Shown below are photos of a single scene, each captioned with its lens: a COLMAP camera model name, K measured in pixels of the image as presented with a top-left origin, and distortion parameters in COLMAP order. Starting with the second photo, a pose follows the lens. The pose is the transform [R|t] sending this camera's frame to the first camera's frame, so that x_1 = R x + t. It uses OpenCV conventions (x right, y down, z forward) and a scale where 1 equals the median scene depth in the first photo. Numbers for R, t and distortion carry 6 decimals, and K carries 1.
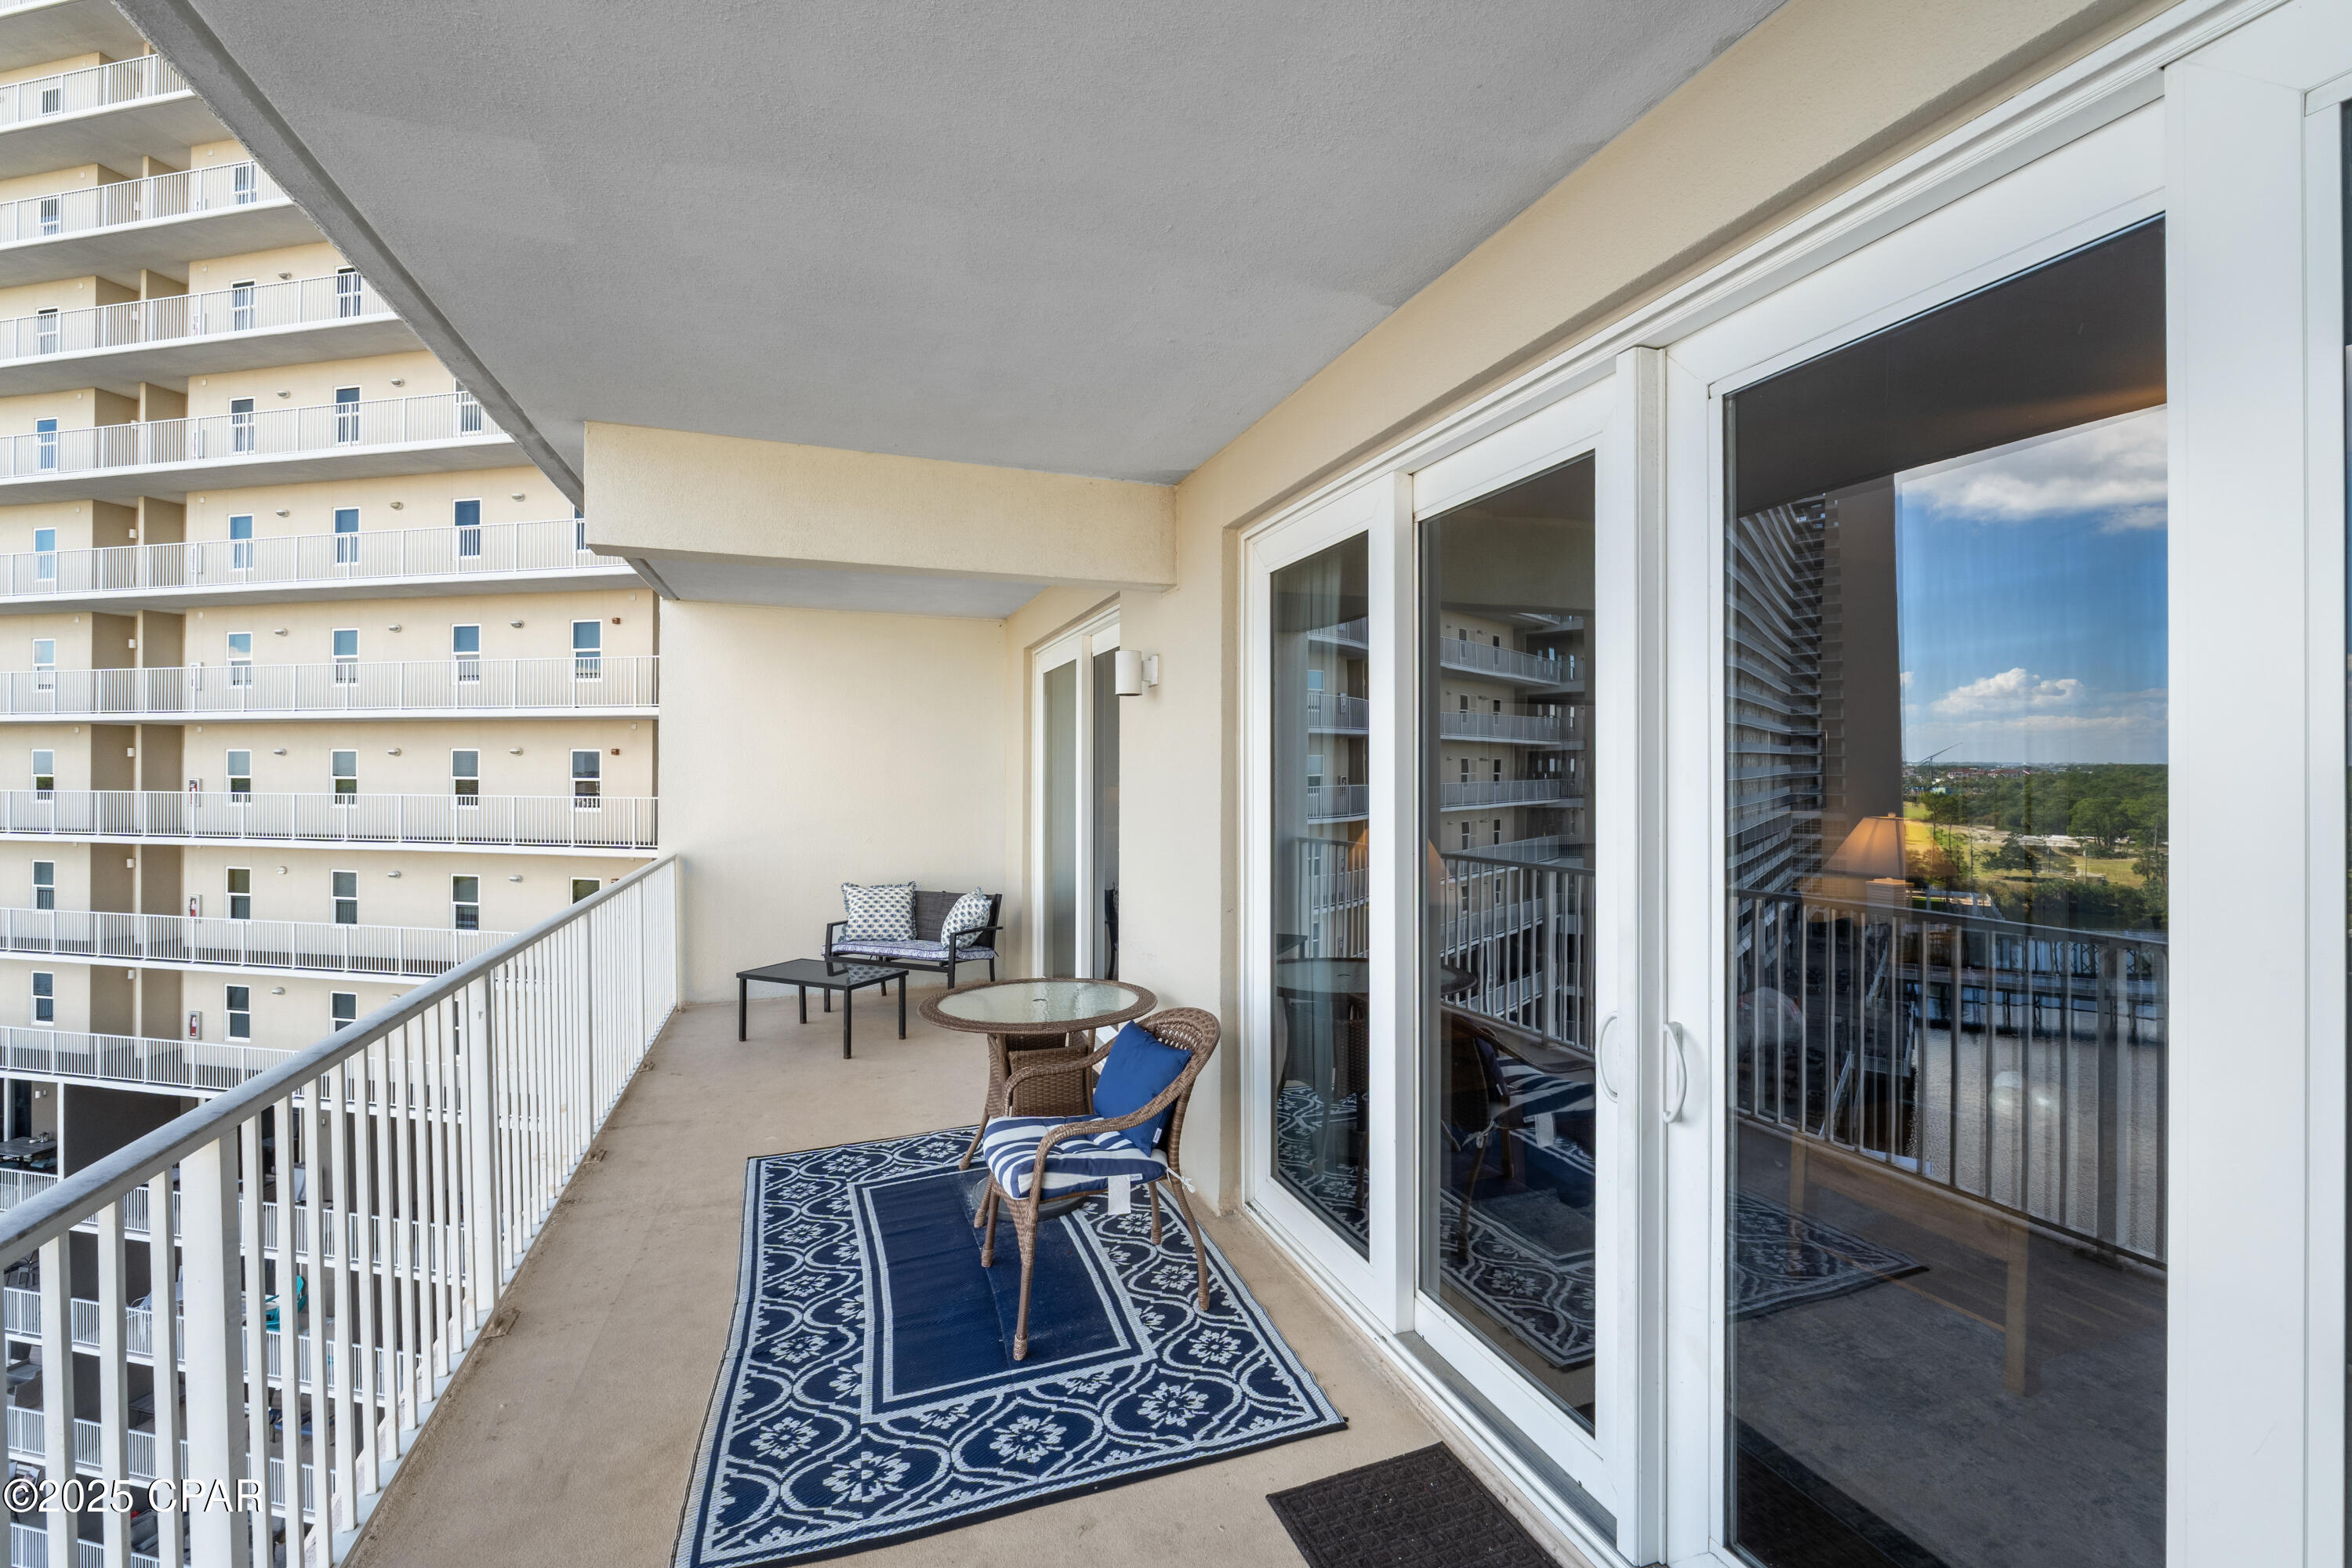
lens RADIAL K [[976.0, 0, 1180.9], [0, 976.0, 776.9], [0, 0, 1]] dist [-0.006010, -0.000373]
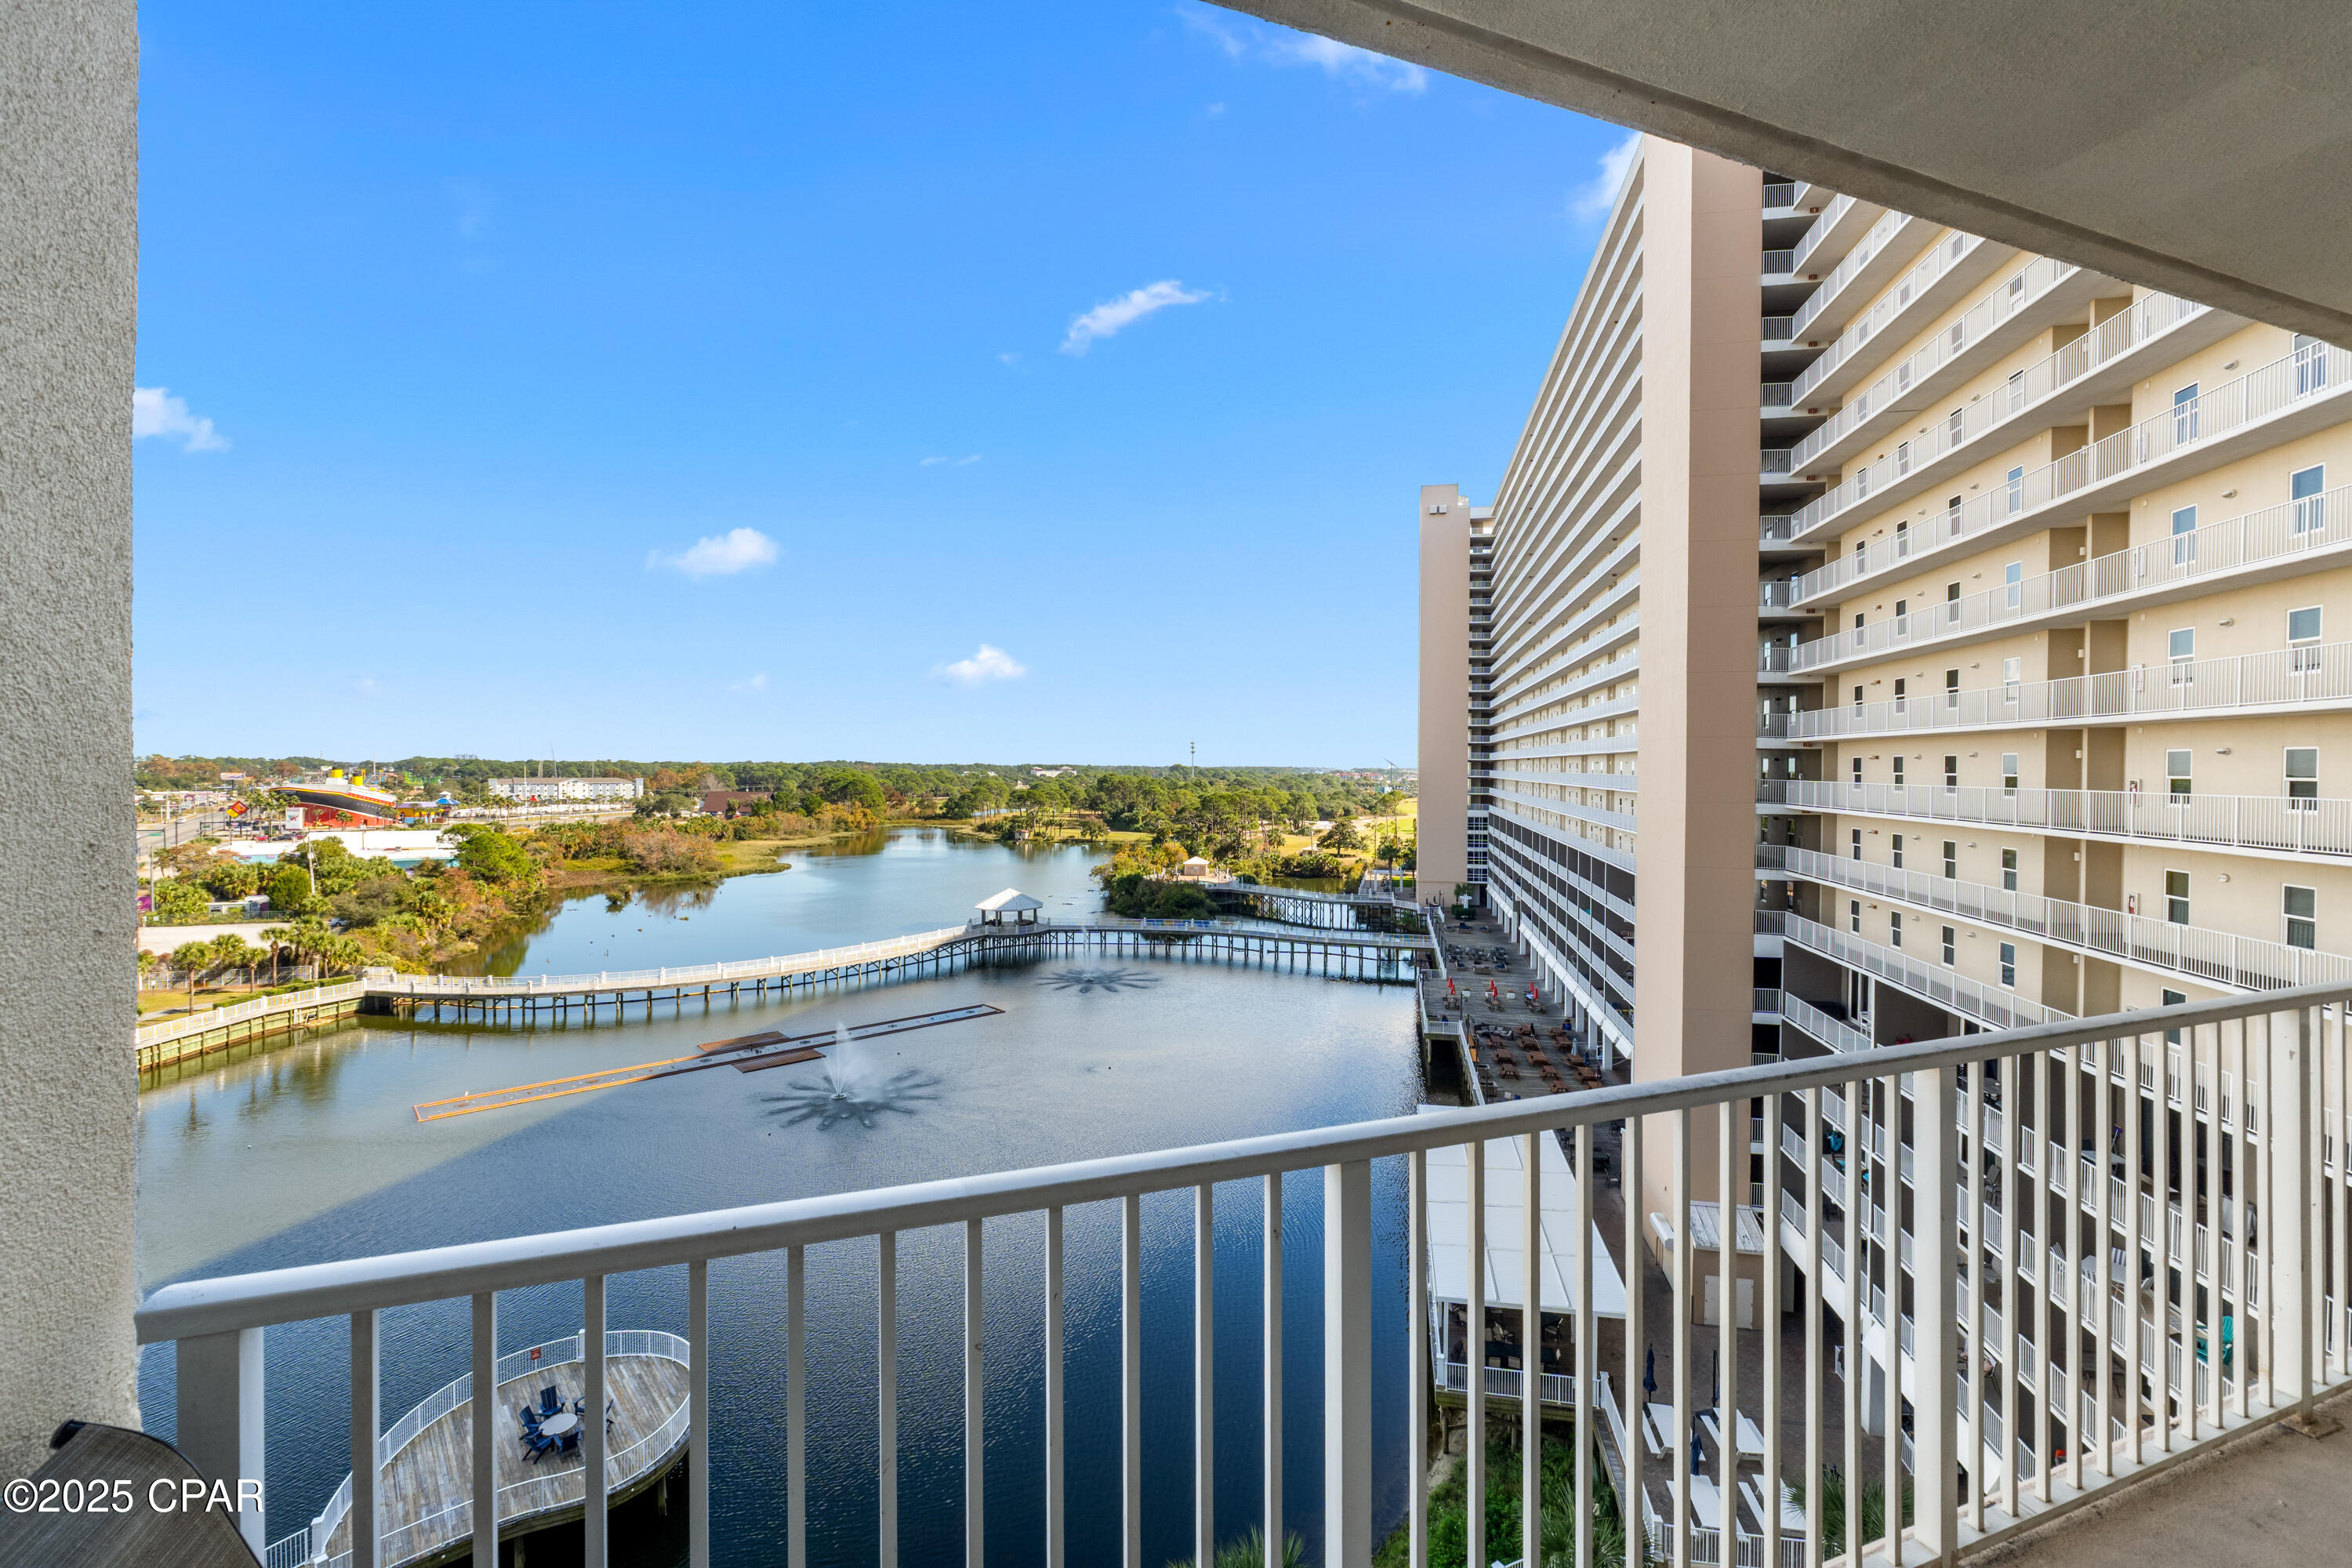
lens RADIAL K [[1002.1, 0, 1169.3], [0, 1002.1, 765.2], [0, 0, 1]] dist [-0.003233, -0.000083]
pose [[-0.006411, -0.005897, -0.999962, 0.190735], [-0.006781, 0.999960, -0.005854, 0.001156], [0.999956, 0.006744, -0.006451, -0.040028]]
